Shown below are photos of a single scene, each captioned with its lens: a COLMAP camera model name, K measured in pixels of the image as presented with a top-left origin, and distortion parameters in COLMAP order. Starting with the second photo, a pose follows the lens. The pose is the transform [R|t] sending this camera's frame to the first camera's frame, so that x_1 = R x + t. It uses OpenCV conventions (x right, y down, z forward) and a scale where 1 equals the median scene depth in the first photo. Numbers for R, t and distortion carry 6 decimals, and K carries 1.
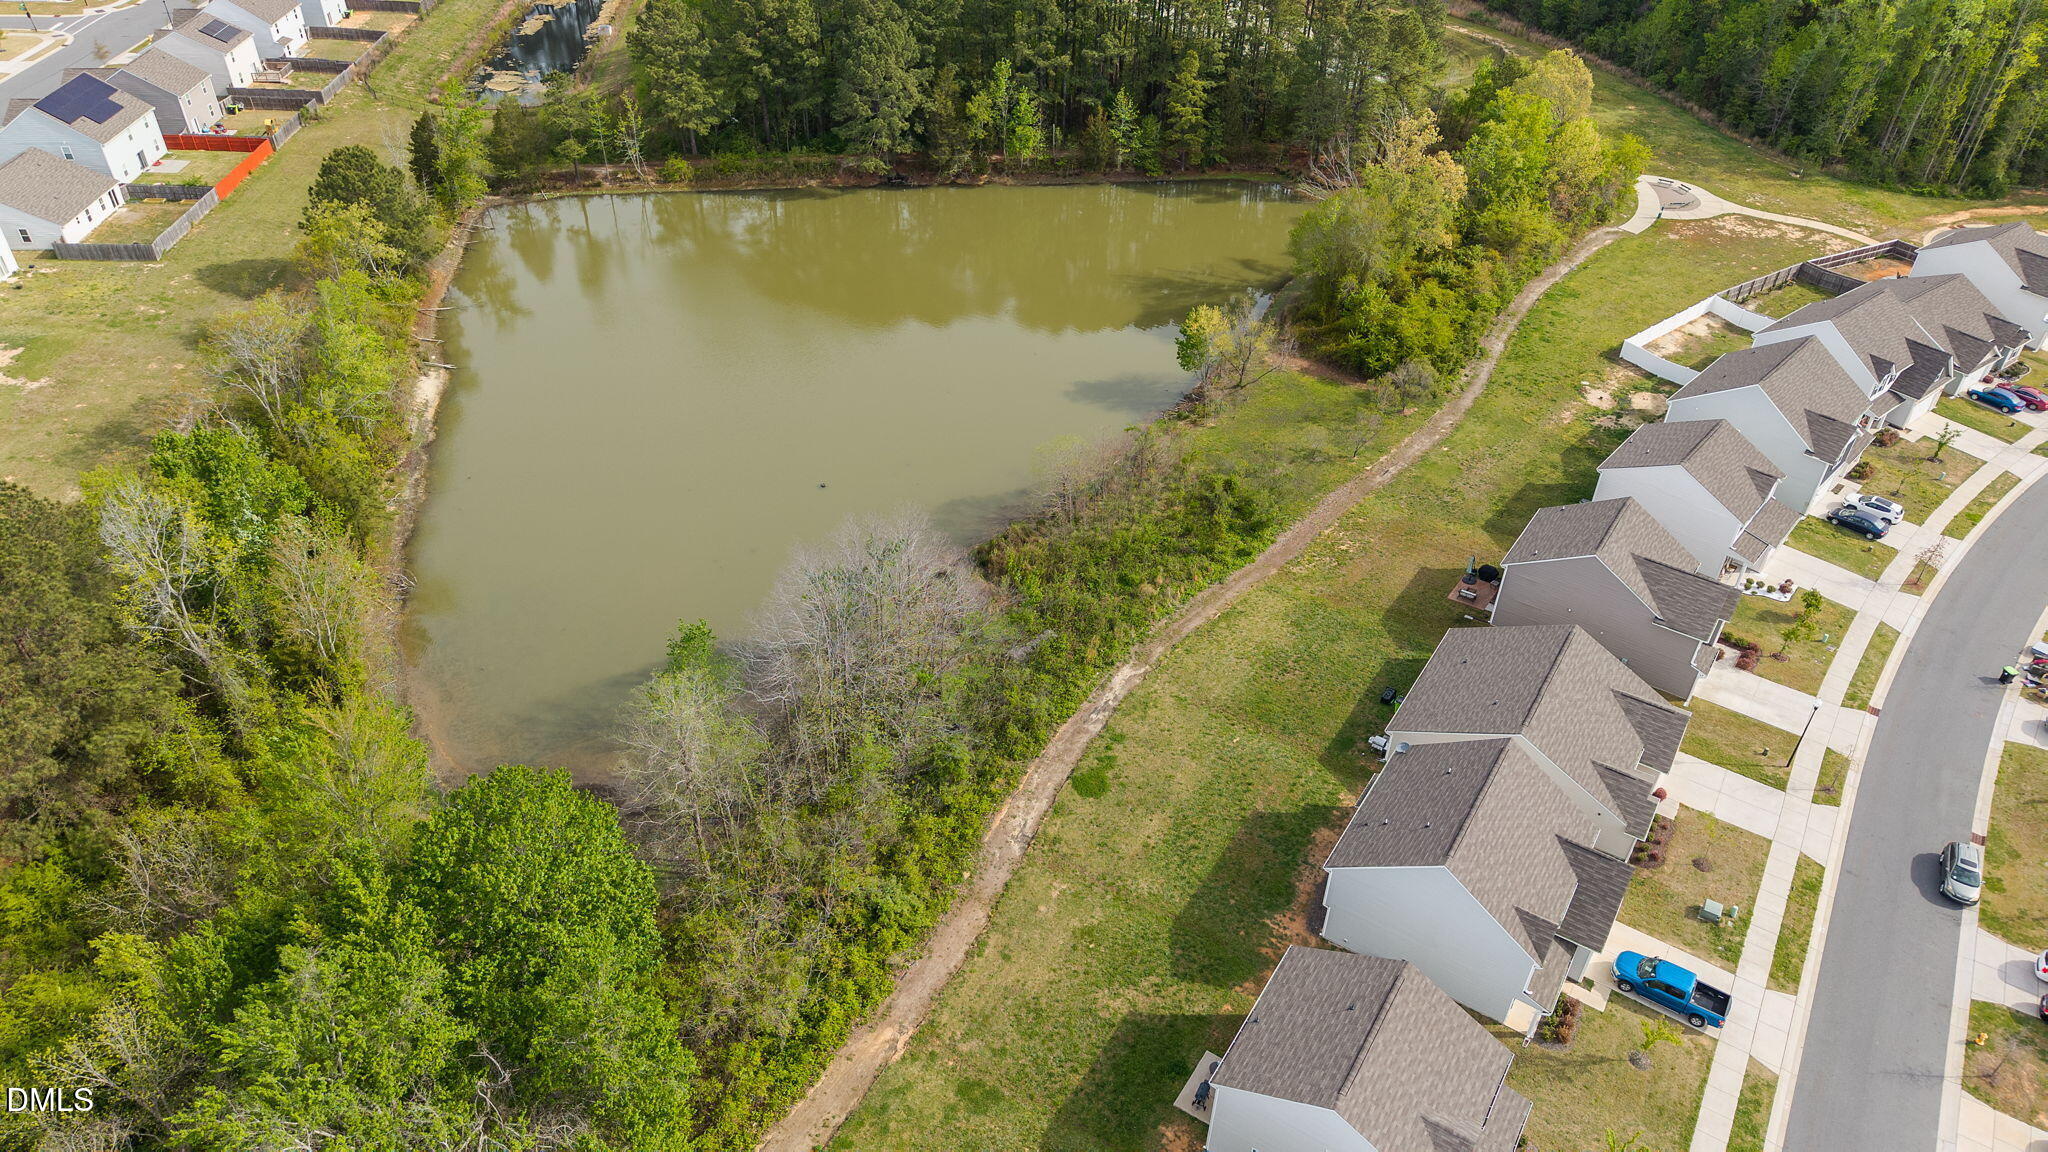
lens RADIAL K [[1360.1, 0, 1028.4], [0, 1360.1, 574.5], [0, 0, 1]] dist [0.053316, -0.034242]
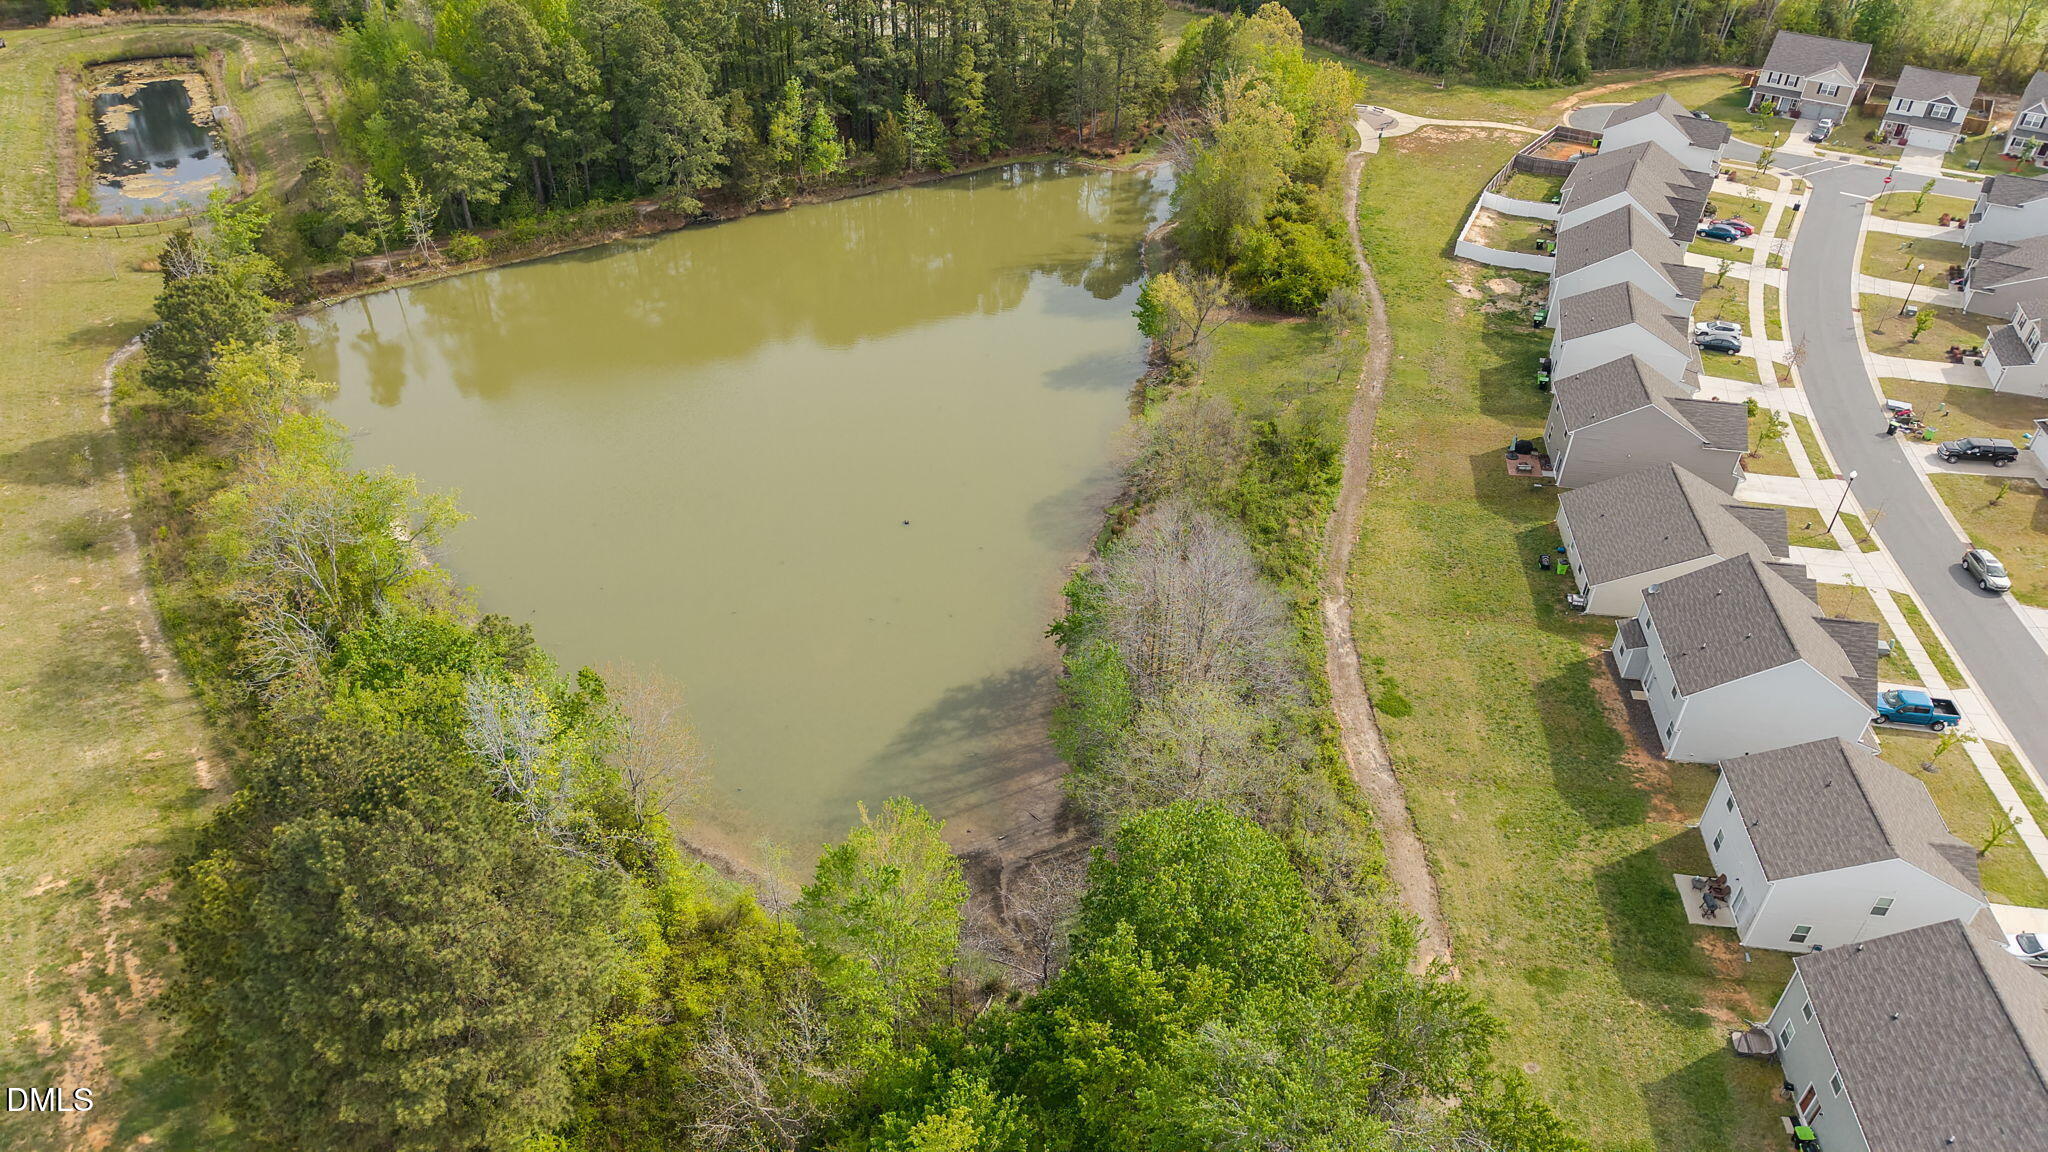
lens RADIAL K [[1360.1, 0, 1028.4], [0, 1360.1, 574.5], [0, 0, 1]] dist [0.053316, -0.034242]
pose [[0.903191, -0.259210, 0.342134, -0.293889], [0.257351, 0.964935, 0.051688, -0.040831], [-0.343535, 0.041364, 0.938228, 0.037975]]
